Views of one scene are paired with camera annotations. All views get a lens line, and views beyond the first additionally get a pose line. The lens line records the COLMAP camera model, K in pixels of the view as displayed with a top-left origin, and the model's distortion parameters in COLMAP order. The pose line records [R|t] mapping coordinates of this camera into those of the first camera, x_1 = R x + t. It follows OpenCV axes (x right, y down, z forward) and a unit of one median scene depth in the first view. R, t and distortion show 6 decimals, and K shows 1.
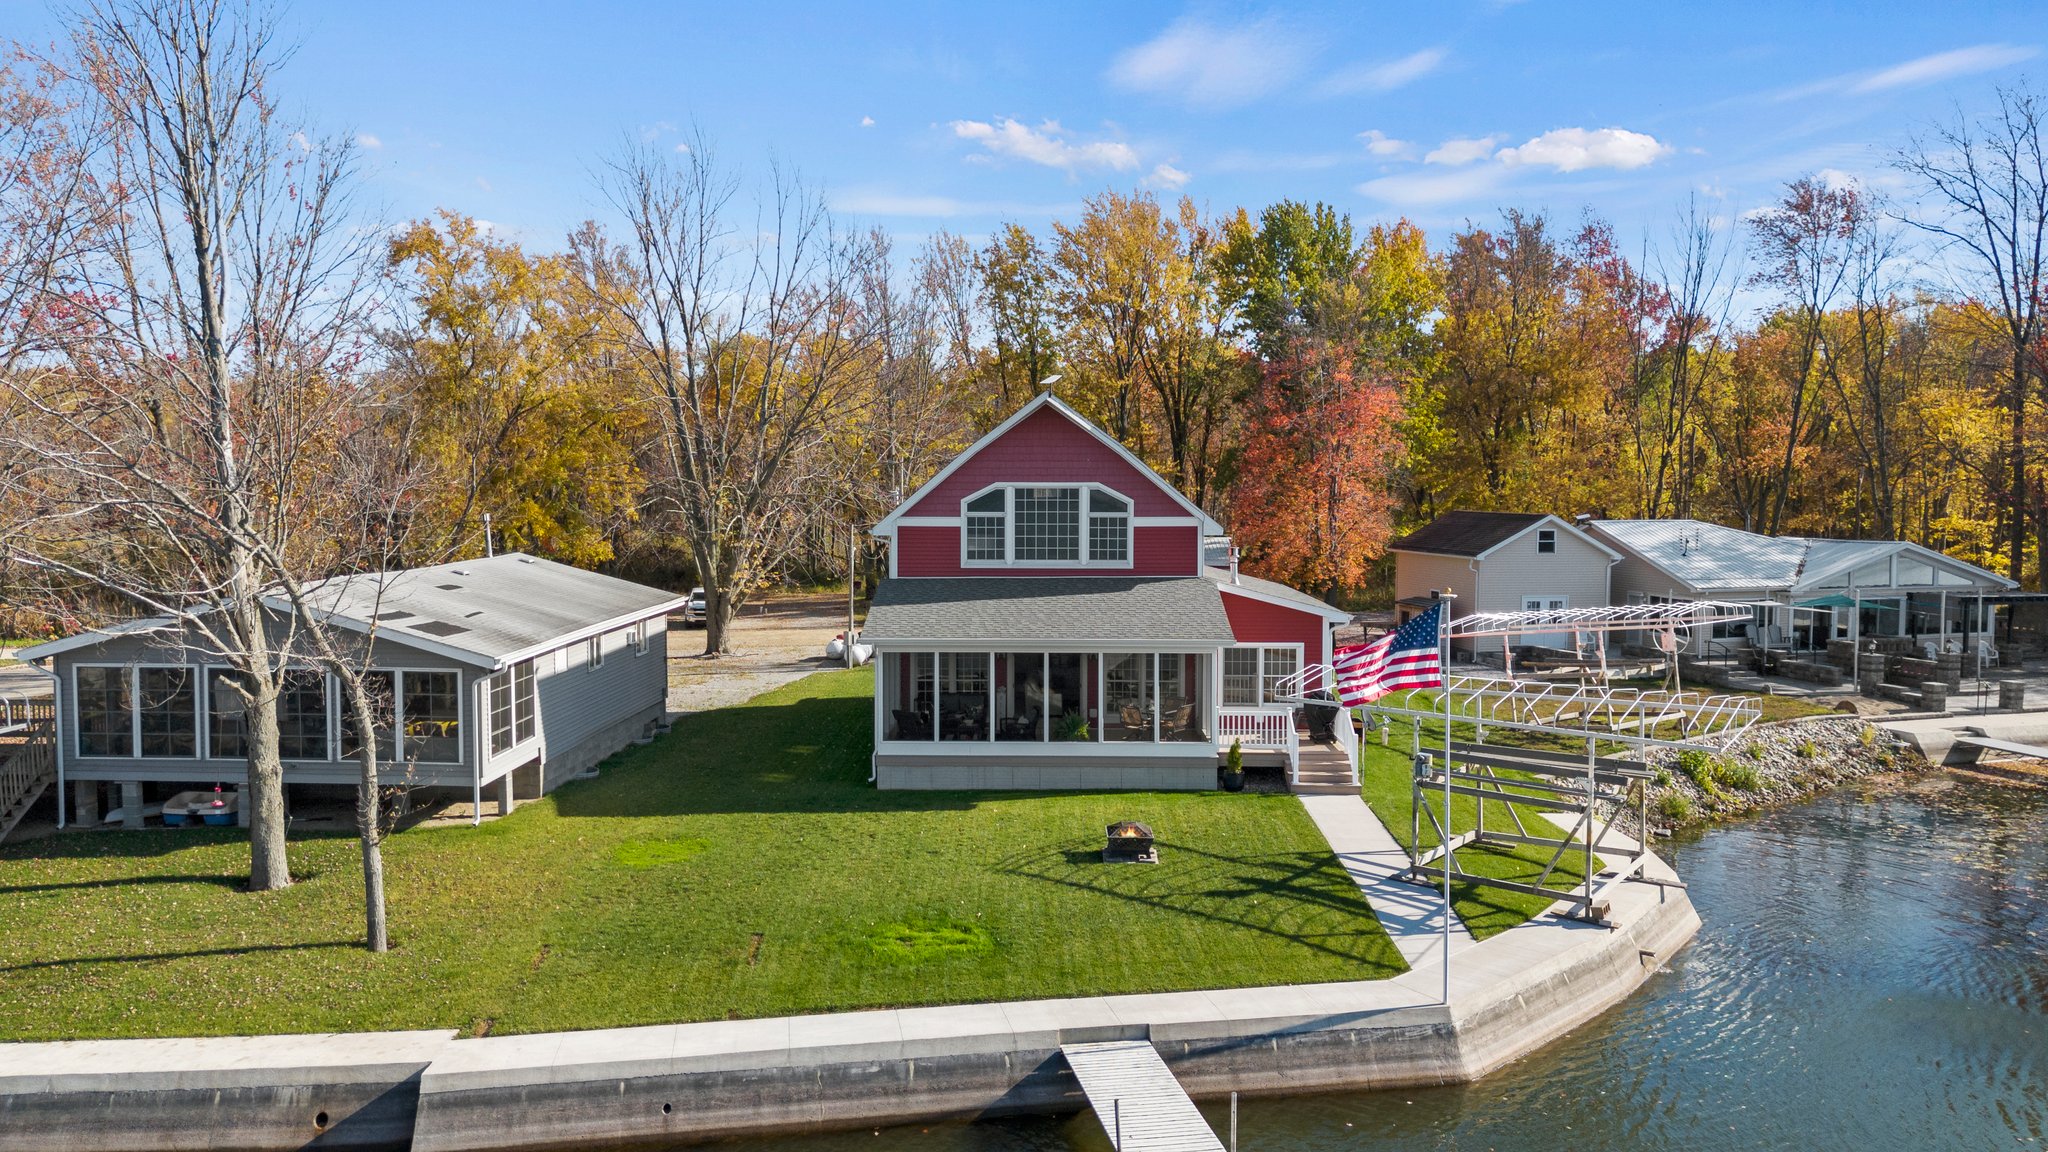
lens RADIAL K [[1510.6, 0, 1020.4], [0, 1510.6, 563.3], [0, 0, 1]] dist [0.064737, -0.063729]
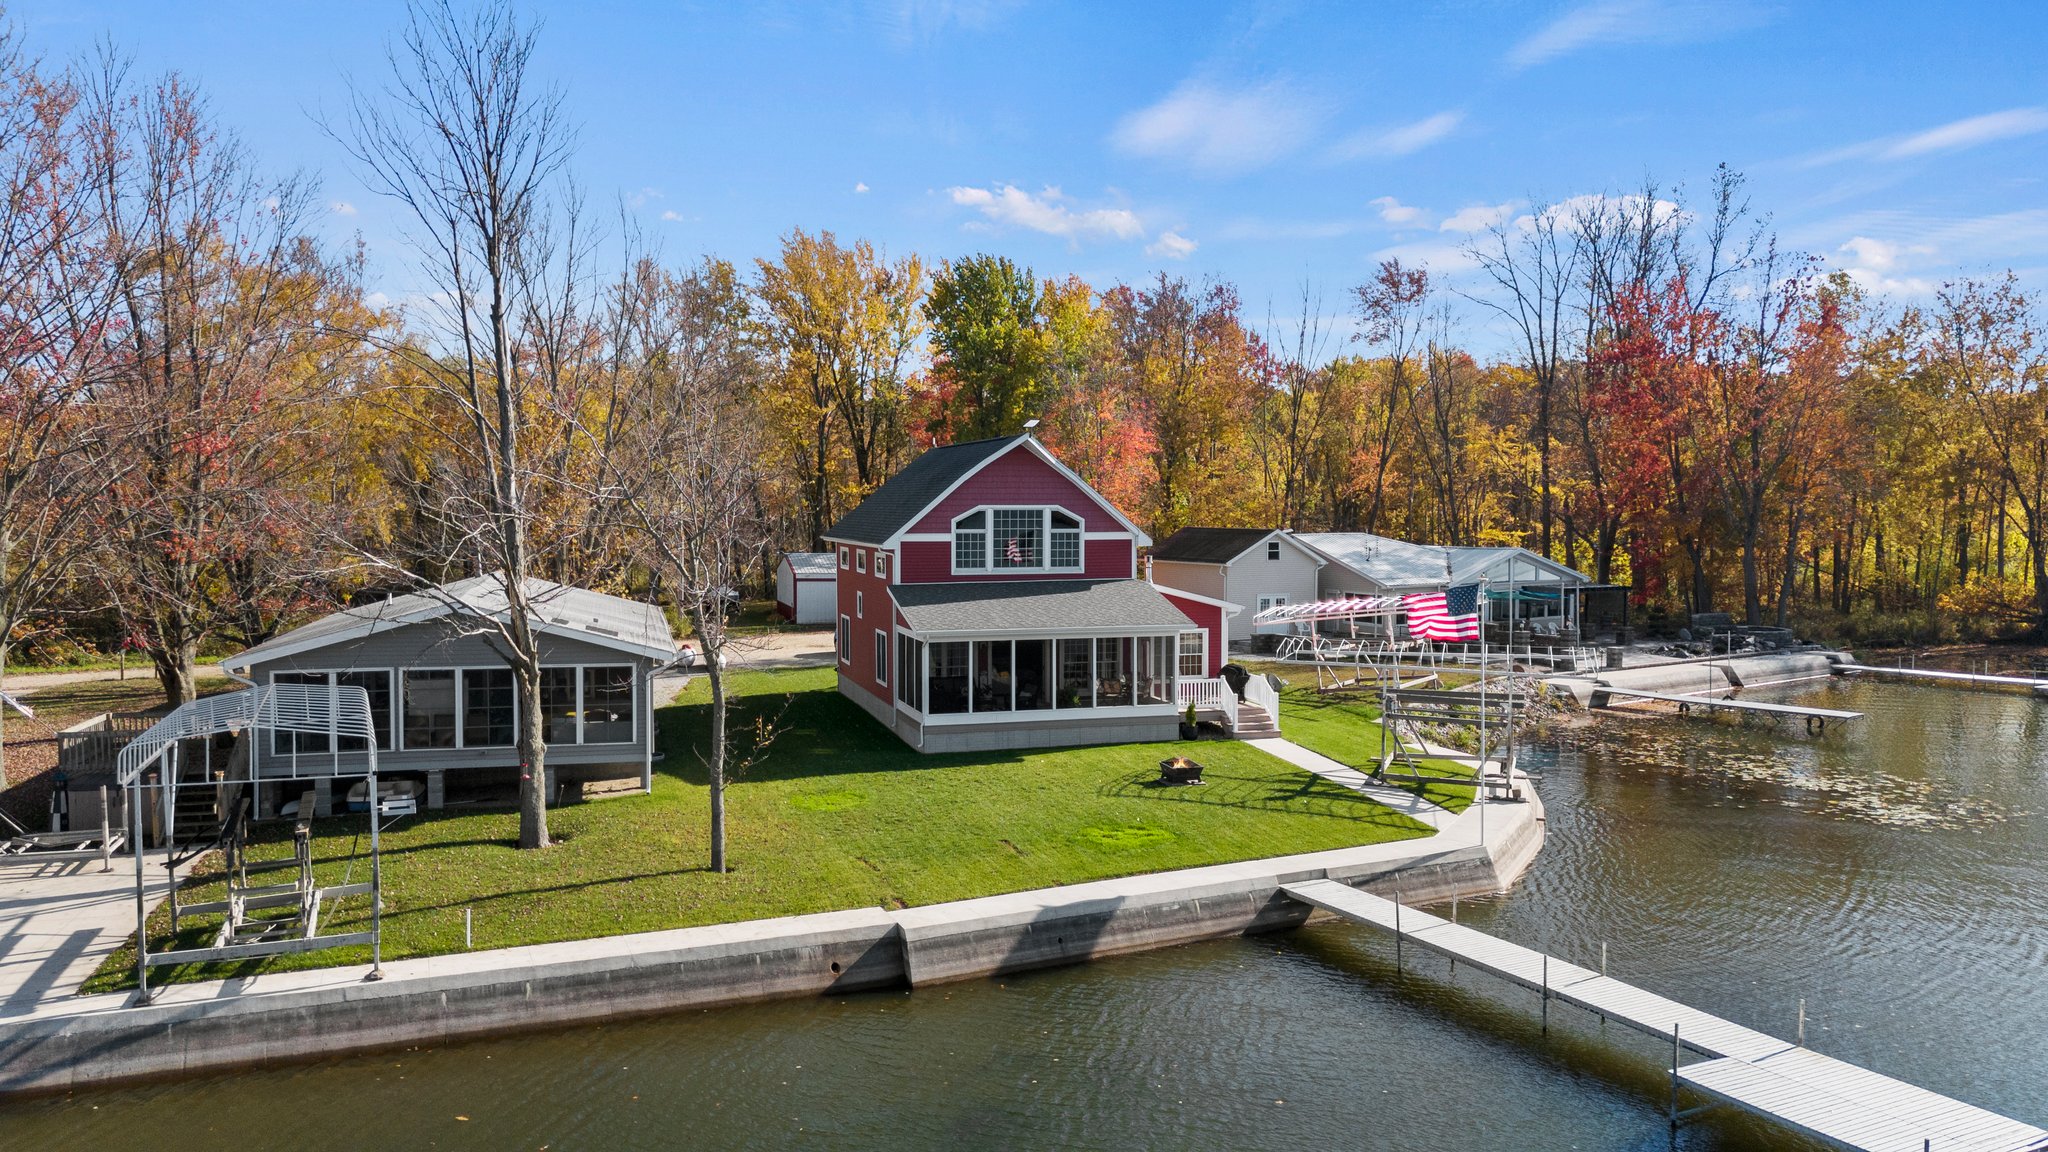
lens RADIAL K [[1514.6, 0, 1023.5], [0, 1514.6, 555.2], [0, 0, 1]] dist [0.058557, -0.061508]
pose [[0.952381, -0.013142, 0.304627, -0.379474], [0.018696, 0.999708, -0.015321, 0.007306], [-0.304336, 0.020286, 0.952349, -0.199652]]
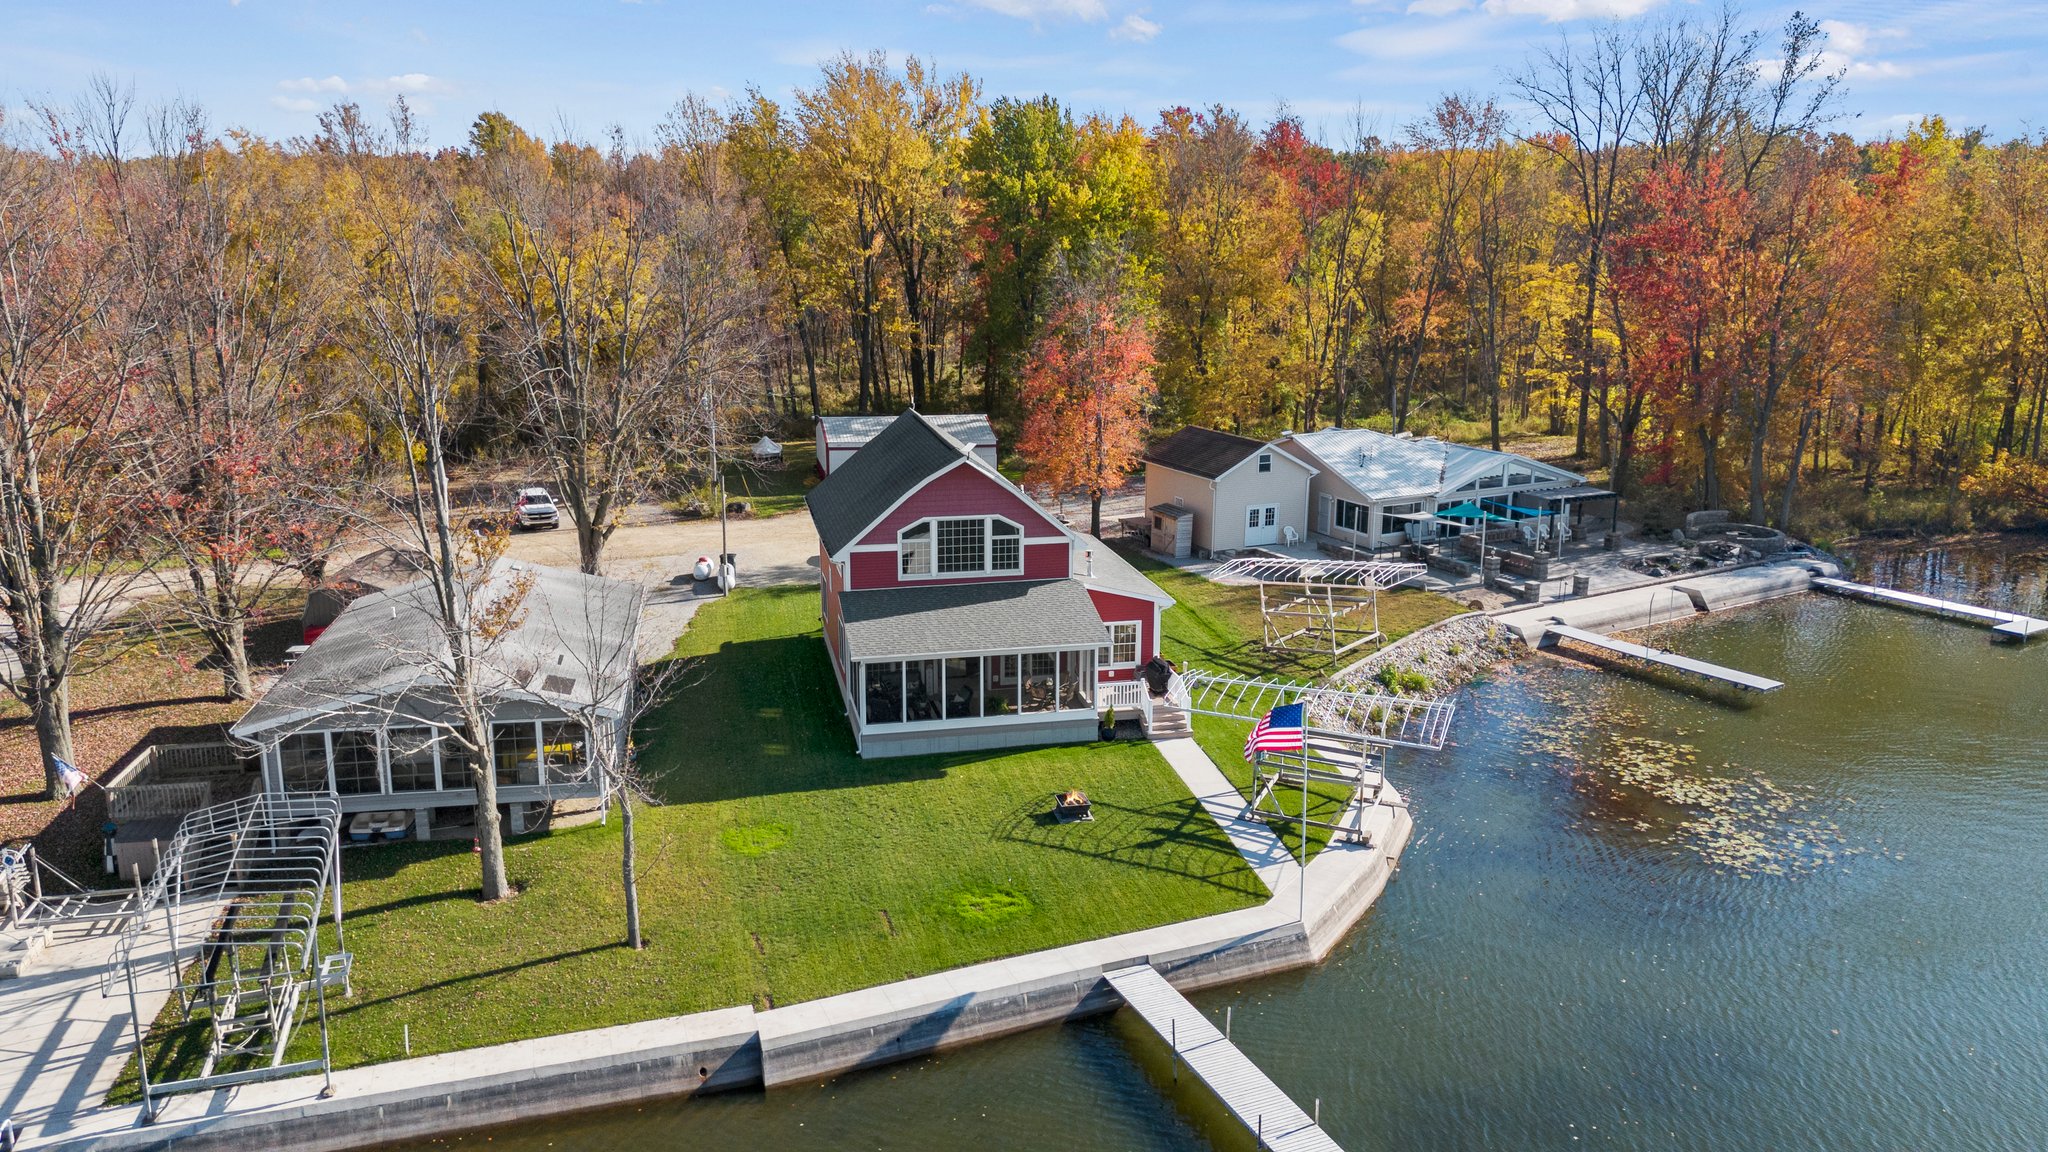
lens RADIAL K [[1517.8, 0, 1025.5], [0, 1517.8, 549.2], [0, 0, 1]] dist [0.074690, -0.089409]
pose [[0.972307, -0.049592, 0.228384, -0.250555], [0.011553, 0.986231, 0.164970, -0.260811], [-0.233420, -0.157763, 0.959493, -0.335743]]
